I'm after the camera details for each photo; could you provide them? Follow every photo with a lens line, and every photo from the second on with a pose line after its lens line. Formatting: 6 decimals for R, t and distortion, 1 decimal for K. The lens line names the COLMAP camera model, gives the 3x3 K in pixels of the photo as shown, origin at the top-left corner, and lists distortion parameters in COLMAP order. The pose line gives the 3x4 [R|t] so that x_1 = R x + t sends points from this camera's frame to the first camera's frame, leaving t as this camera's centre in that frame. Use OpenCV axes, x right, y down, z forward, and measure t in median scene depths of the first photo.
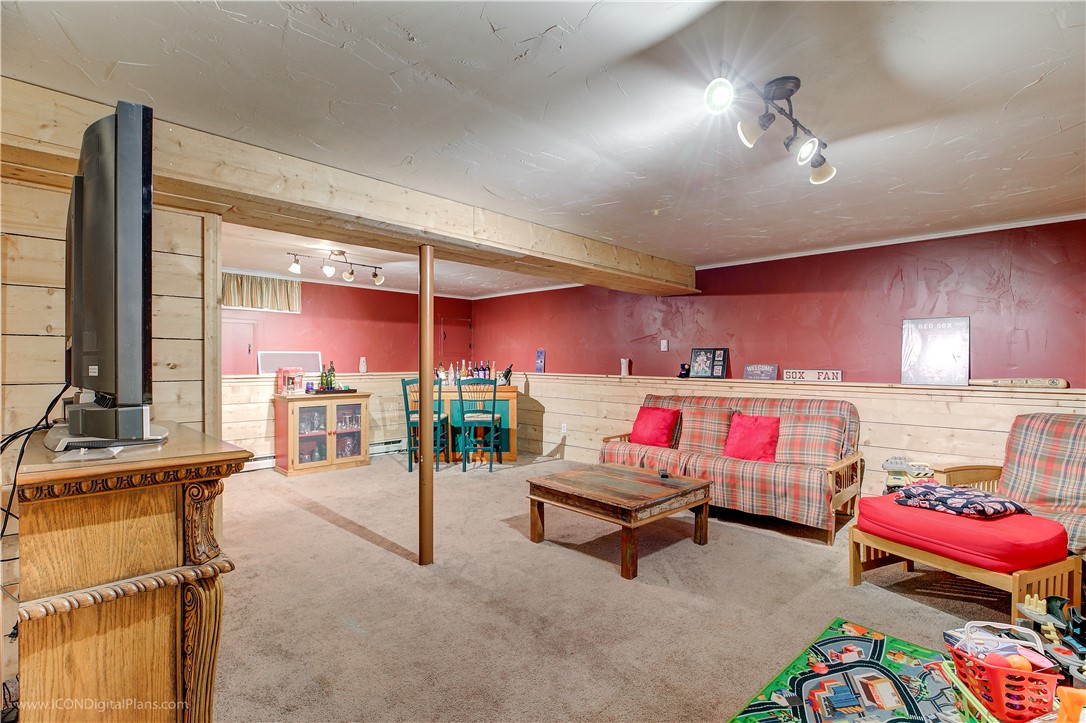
lens RADIAL K [[515.0, 0, 552.7], [0, 515.0, 369.7], [0, 0, 1]] dist [-0.003615, -0.002133]
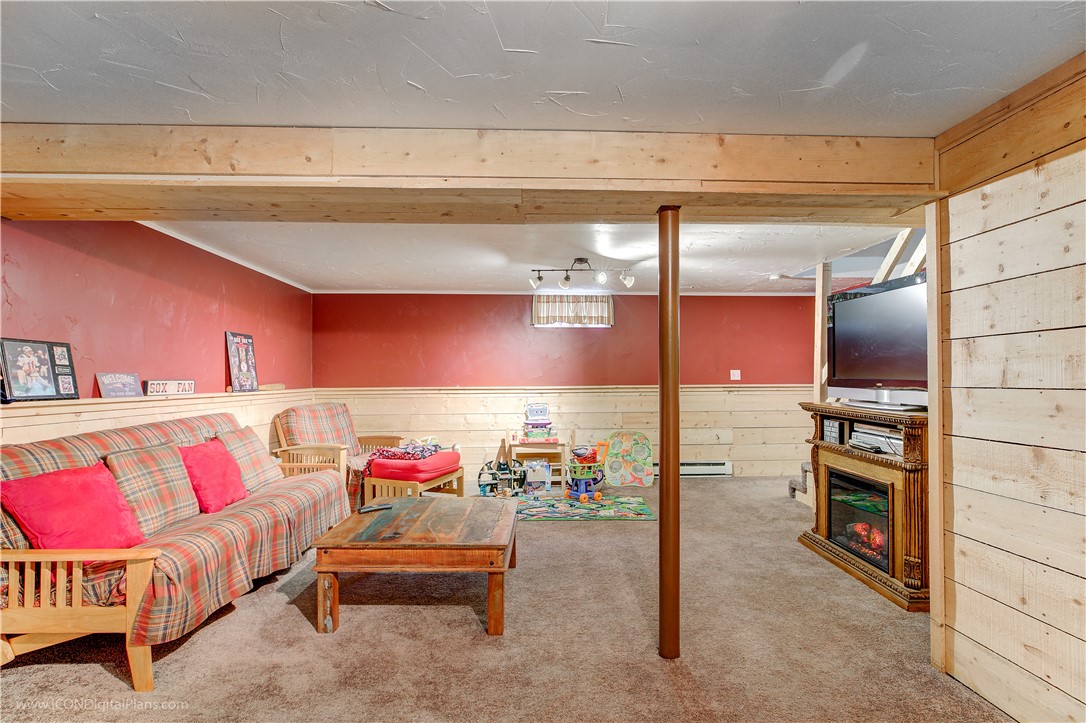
lens RADIAL K [[515.0, 0, 538.7], [0, 515.0, 366.5], [0, 0, 1]] dist [-0.003615, -0.002133]
pose [[-0.703626, 0.012467, 0.710461, -0.360756], [0.006493, 0.999917, -0.011115, -0.006915], [-0.710541, -0.003208, -0.703648, 0.895737]]
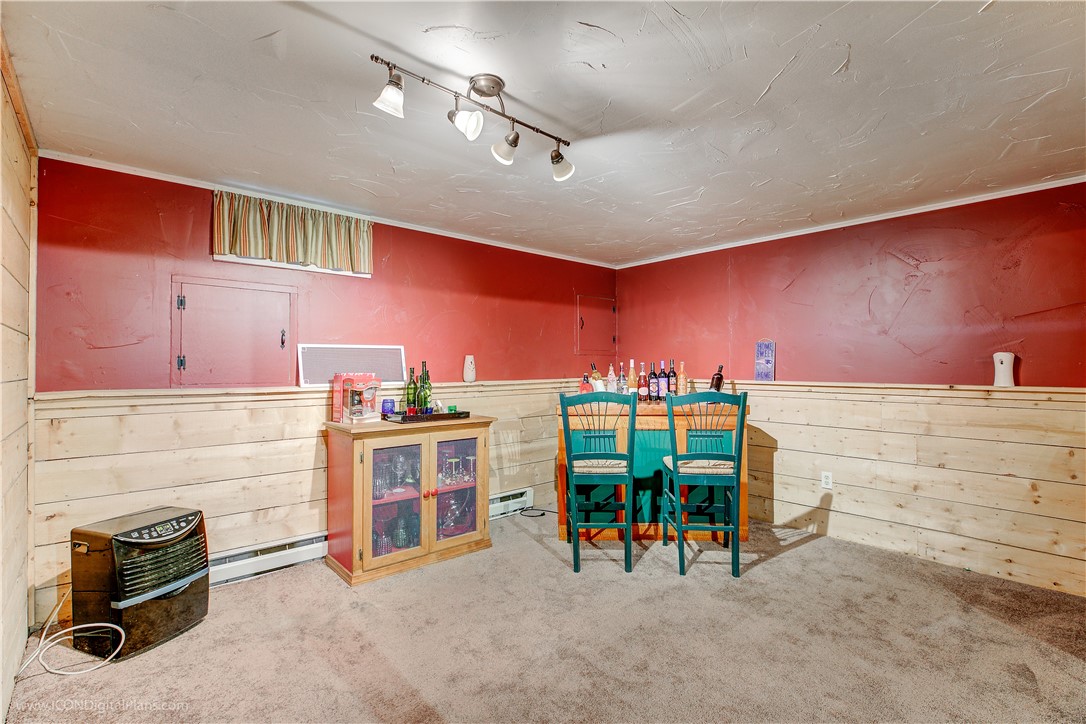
lens RADIAL K [[515.0, 0, 551.3], [0, 515.0, 366.1], [0, 0, 1]] dist [-0.003615, -0.002133]
pose [[0.997473, -0.005409, -0.070847, -0.260717], [0.003984, 0.999787, -0.020249, 0.000315], [0.070942, 0.019915, 0.997282, 0.464804]]
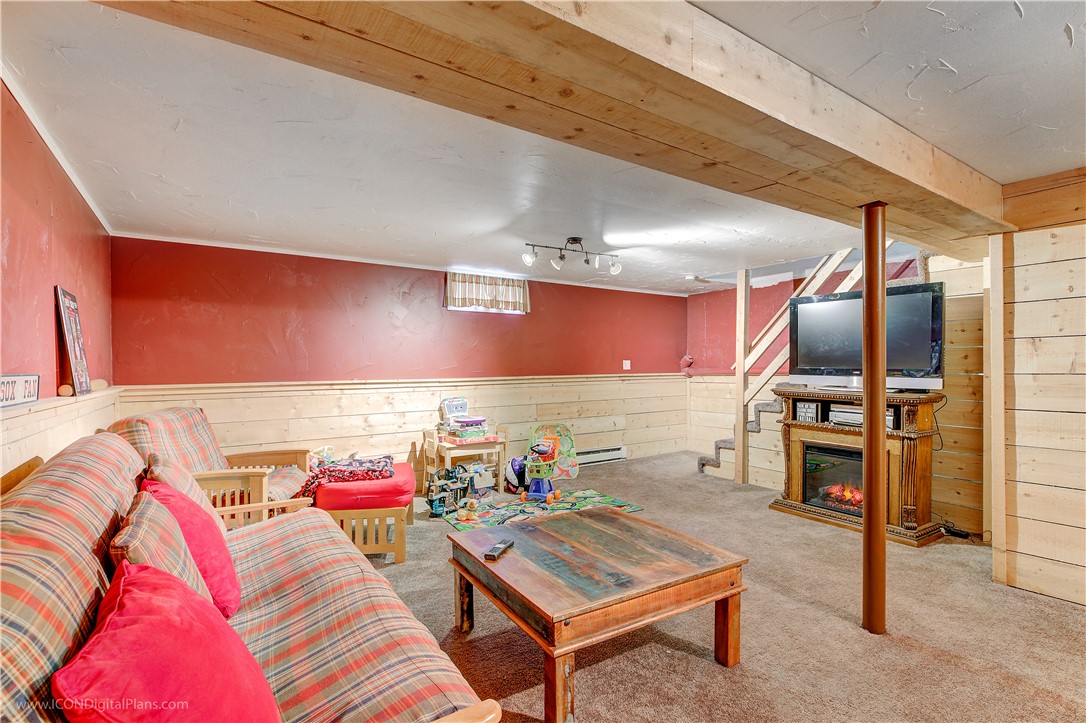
lens RADIAL K [[515.0, 0, 551.1], [0, 515.0, 365.8], [0, 0, 1]] dist [-0.003615, -0.002133]
pose [[-0.975818, 0.000885, 0.218583, 0.017665], [0.002903, 0.999956, 0.008912, -0.007654], [-0.218565, 0.009331, -0.975778, 1.006796]]
